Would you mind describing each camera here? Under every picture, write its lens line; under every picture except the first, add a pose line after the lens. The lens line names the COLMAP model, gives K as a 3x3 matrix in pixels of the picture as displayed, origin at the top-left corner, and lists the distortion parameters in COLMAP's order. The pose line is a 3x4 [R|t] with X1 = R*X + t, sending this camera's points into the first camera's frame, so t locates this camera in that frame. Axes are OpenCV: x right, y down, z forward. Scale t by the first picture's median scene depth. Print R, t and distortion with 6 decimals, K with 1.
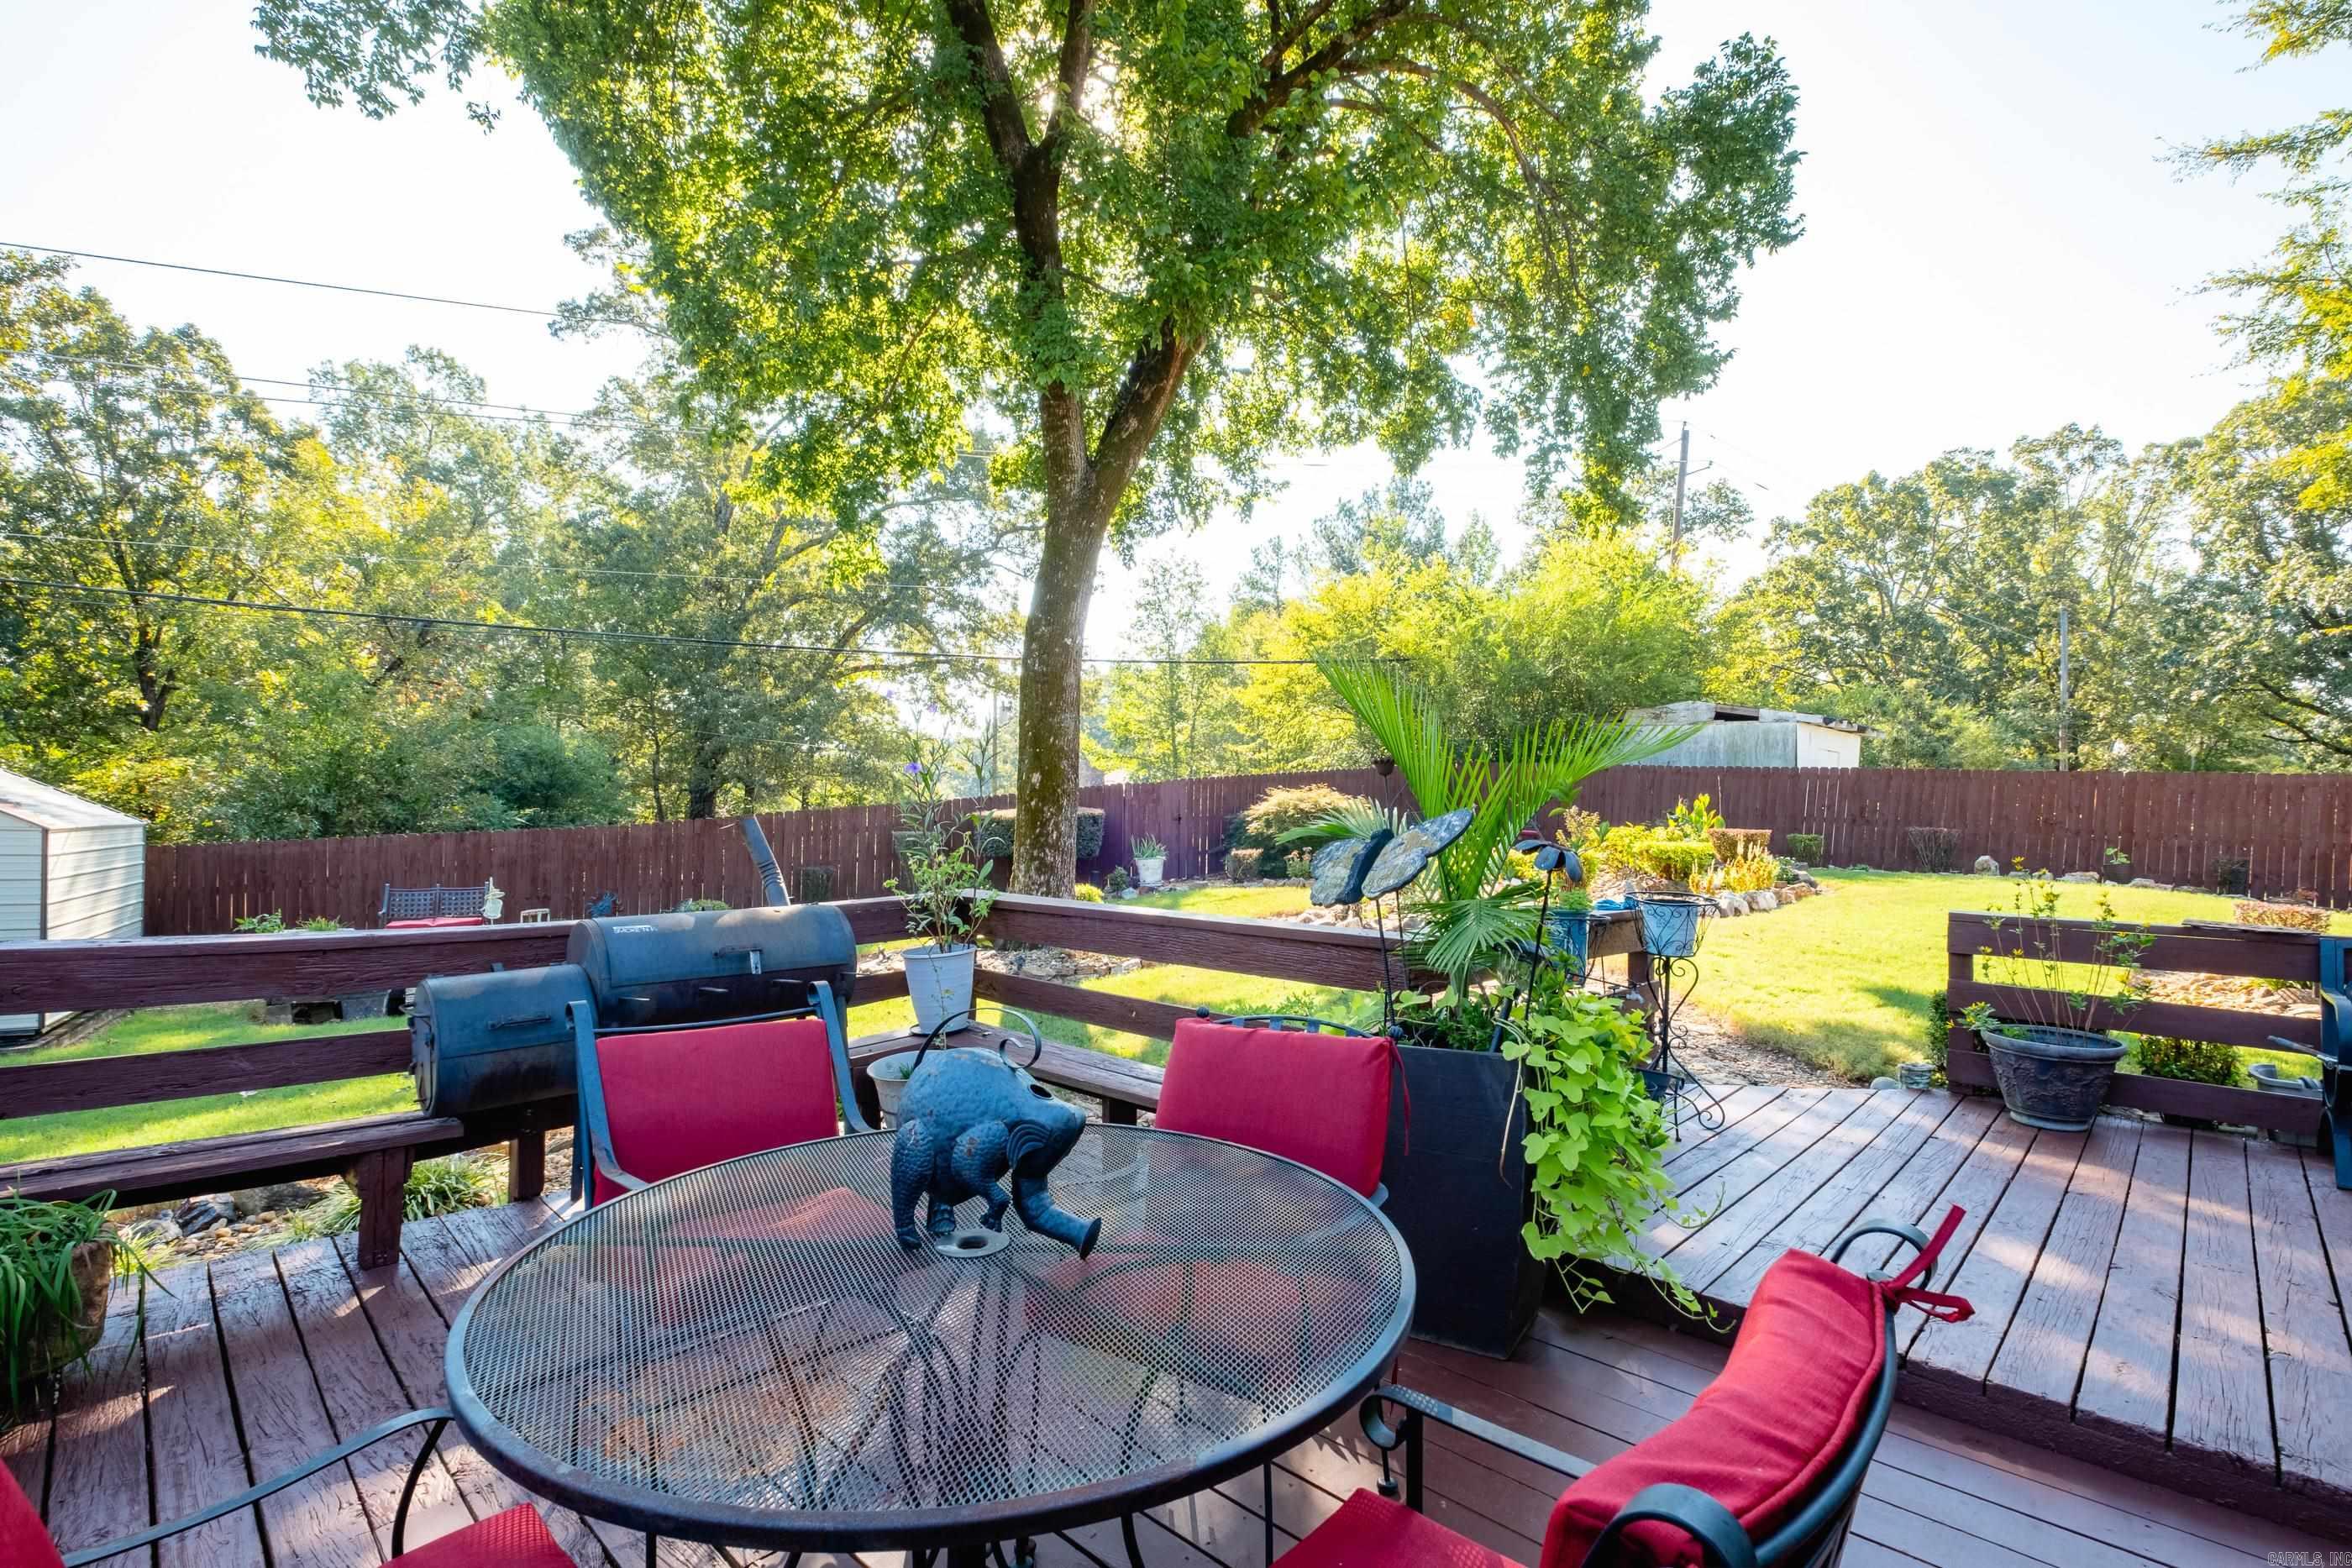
lens RADIAL K [[1064.4, 0, 1199.8], [0, 1064.4, 780.3], [0, 0, 1]] dist [-0.002131, -0.000808]
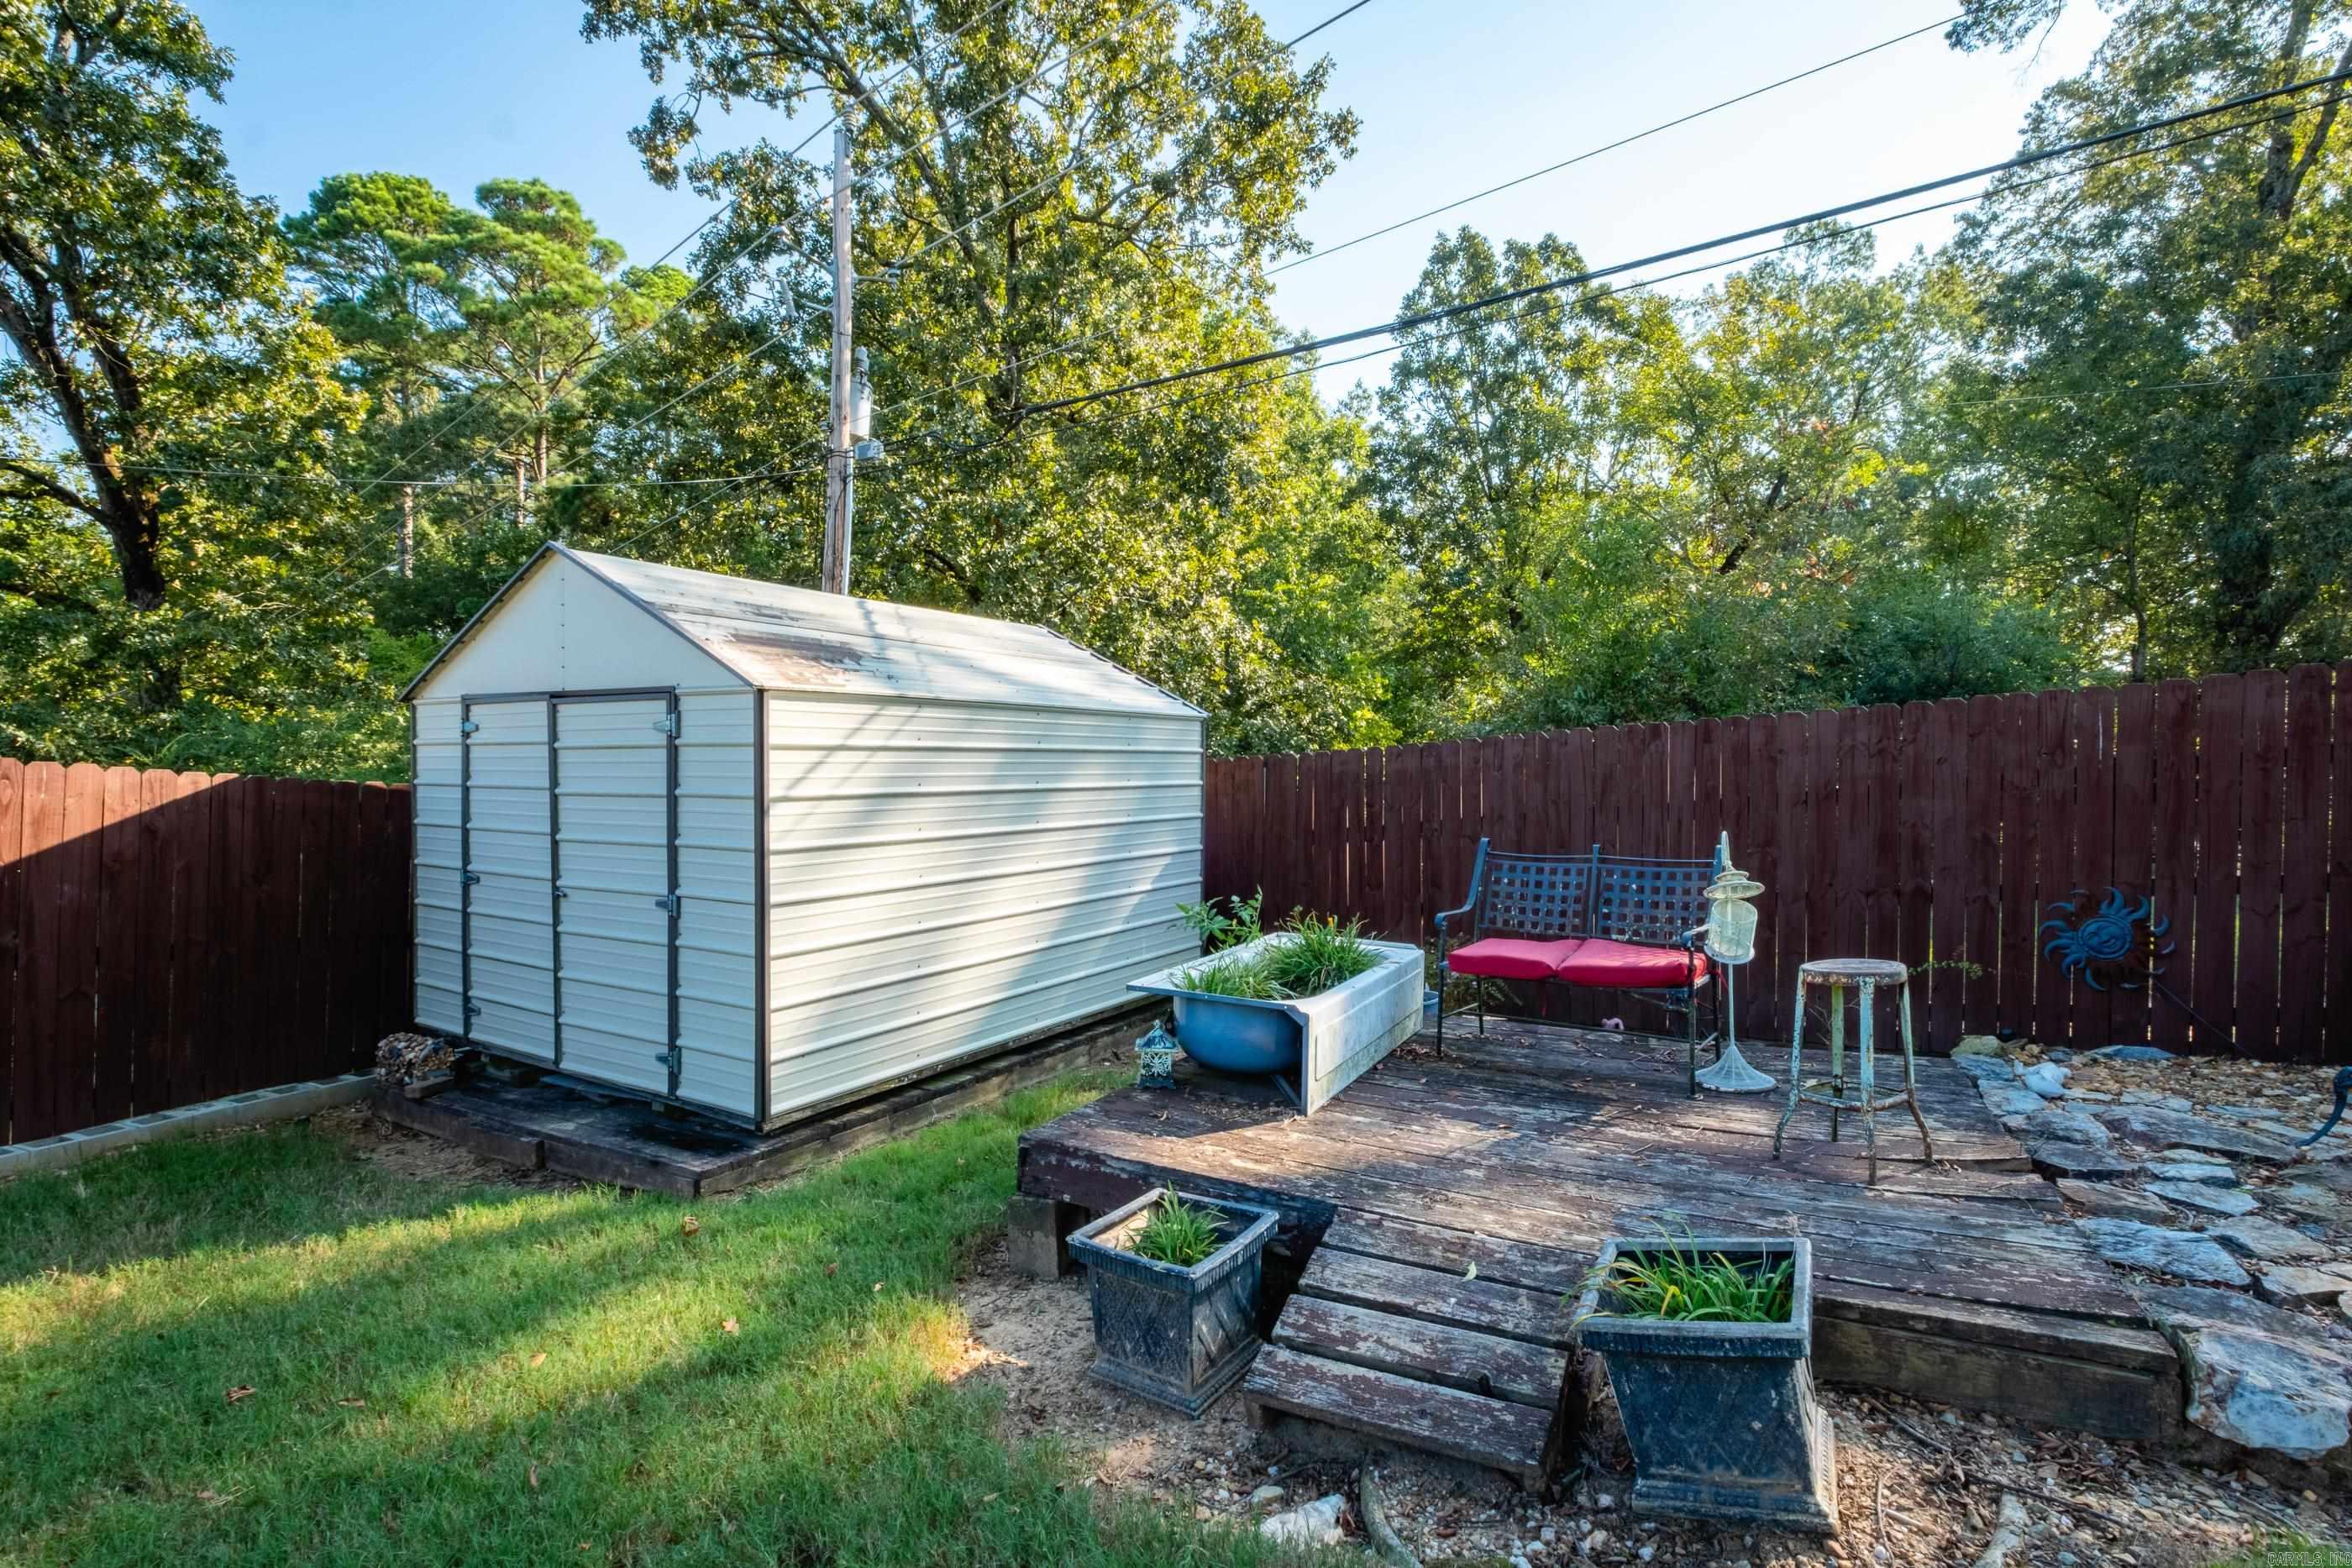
lens RADIAL K [[1064.4, 0, 1199.8], [0, 1064.4, 780.3], [0, 0, 1]] dist [-0.002131, -0.000808]
pose [[0.382626, 0.011401, -0.923833, -0.198117], [0.022753, 0.999504, 0.021758, 0.028324], [0.923623, -0.029345, 0.382177, 0.349184]]
